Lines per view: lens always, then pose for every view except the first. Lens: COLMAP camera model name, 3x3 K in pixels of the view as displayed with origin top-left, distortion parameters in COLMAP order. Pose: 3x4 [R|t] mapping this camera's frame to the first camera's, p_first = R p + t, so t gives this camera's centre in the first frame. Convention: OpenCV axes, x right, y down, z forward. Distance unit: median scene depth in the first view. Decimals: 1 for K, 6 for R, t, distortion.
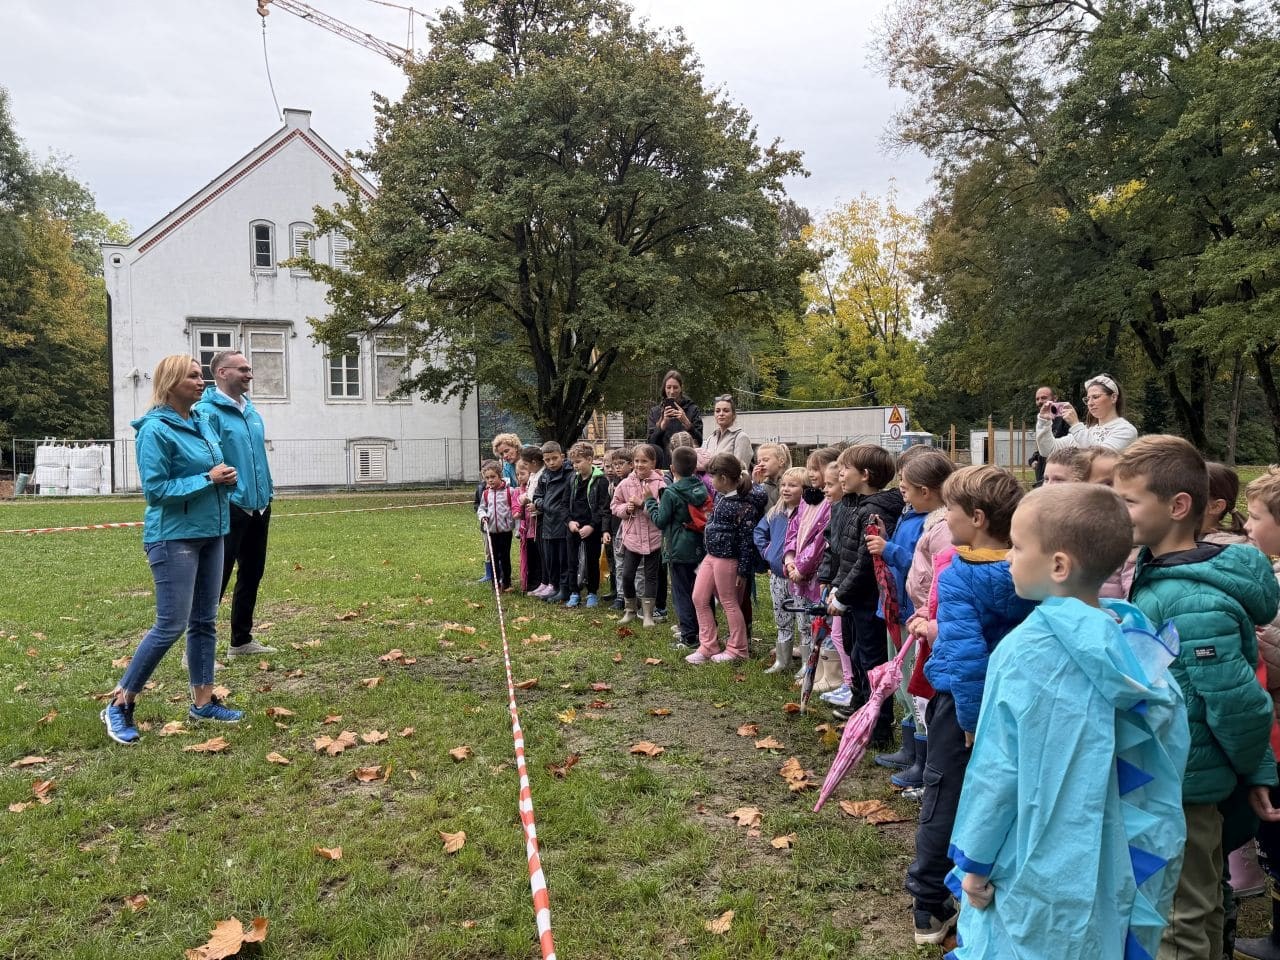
lens RADIAL K [[944.9, 0, 640.3], [0, 944.9, 502.4], [0, 0, 1]] dist [0.037825, -0.101037]
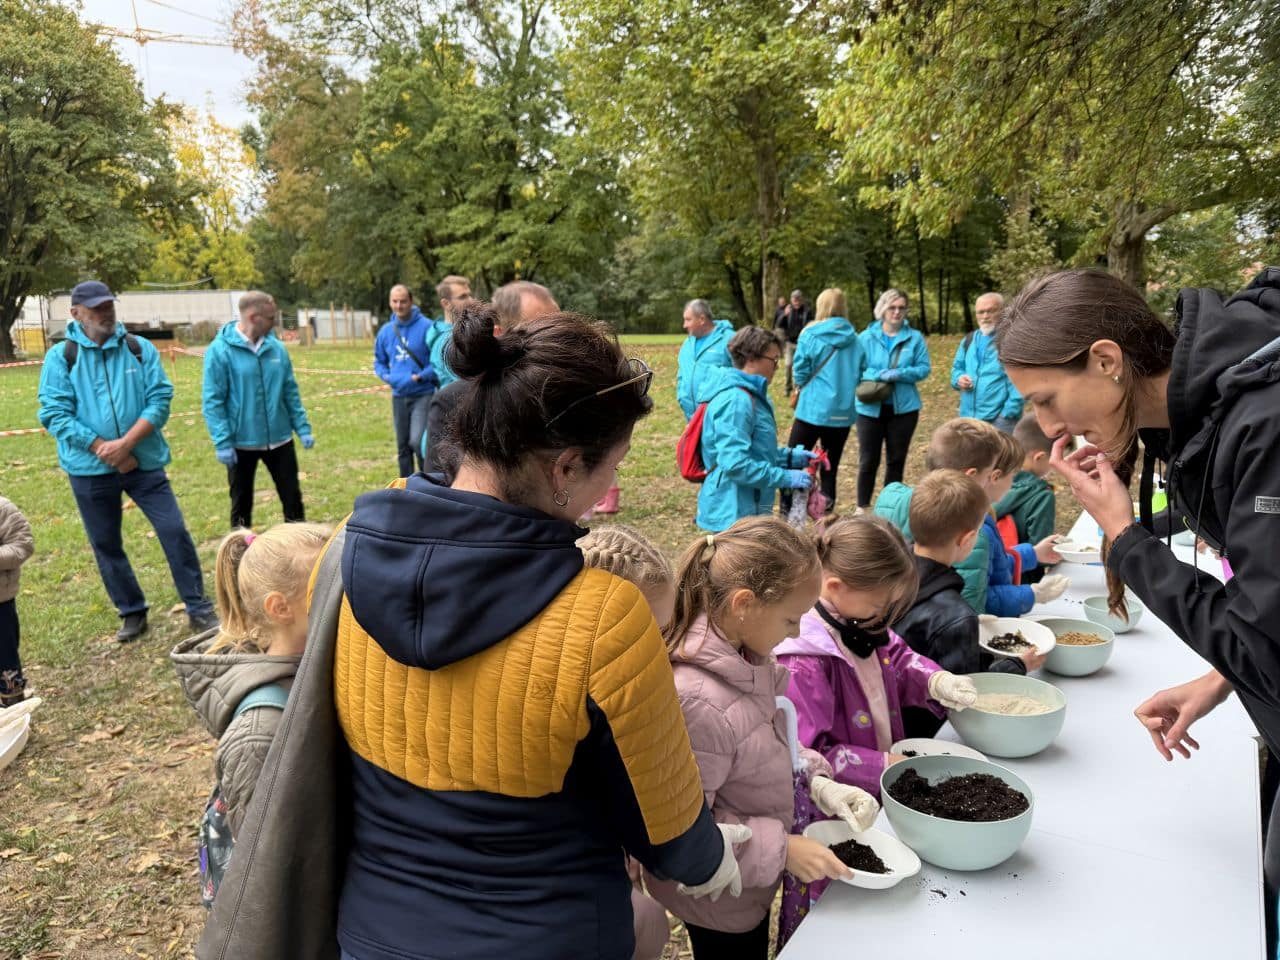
lens RADIAL K [[912.9, 0, 640.0], [0, 912.9, 480.0], [0, 0, 1]] dist [0.001177, -0.008732]
pose [[0.748380, -0.122569, 0.651846, -0.237379], [0.049697, 0.990377, 0.129167, 0.025325], [-0.661405, -0.064271, 0.747270, -0.411288]]
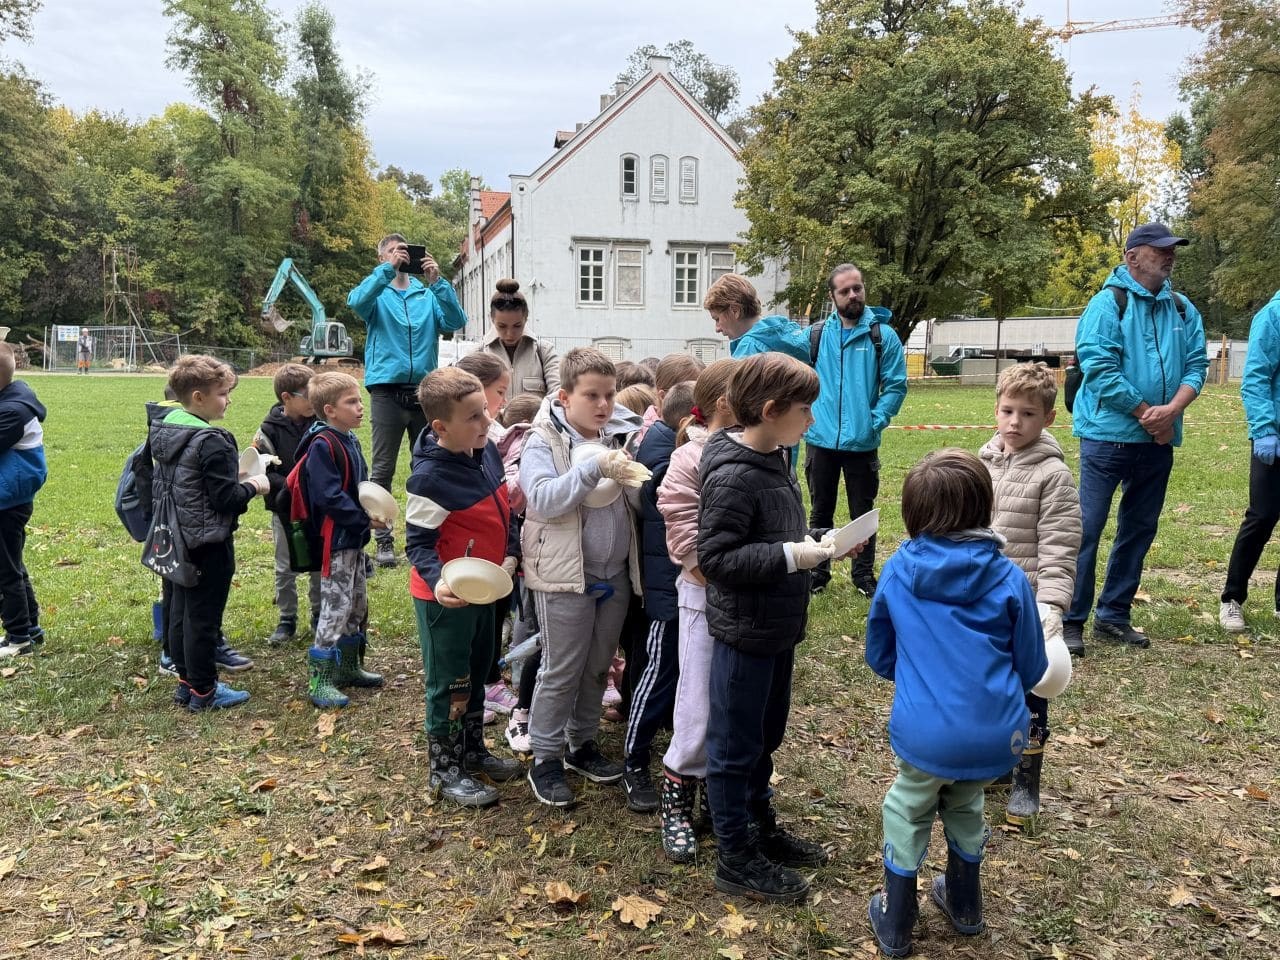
lens RADIAL K [[1083.6, 0, 640.0], [0, 1083.6, 480.0], [0, 0, 1]] dist [0.138318, -0.246371]
pose [[0.995826, 0.026397, -0.087370, -0.256301], [-0.021698, 0.998289, 0.054297, 0.038363], [0.088654, -0.052175, 0.994695, -0.397416]]
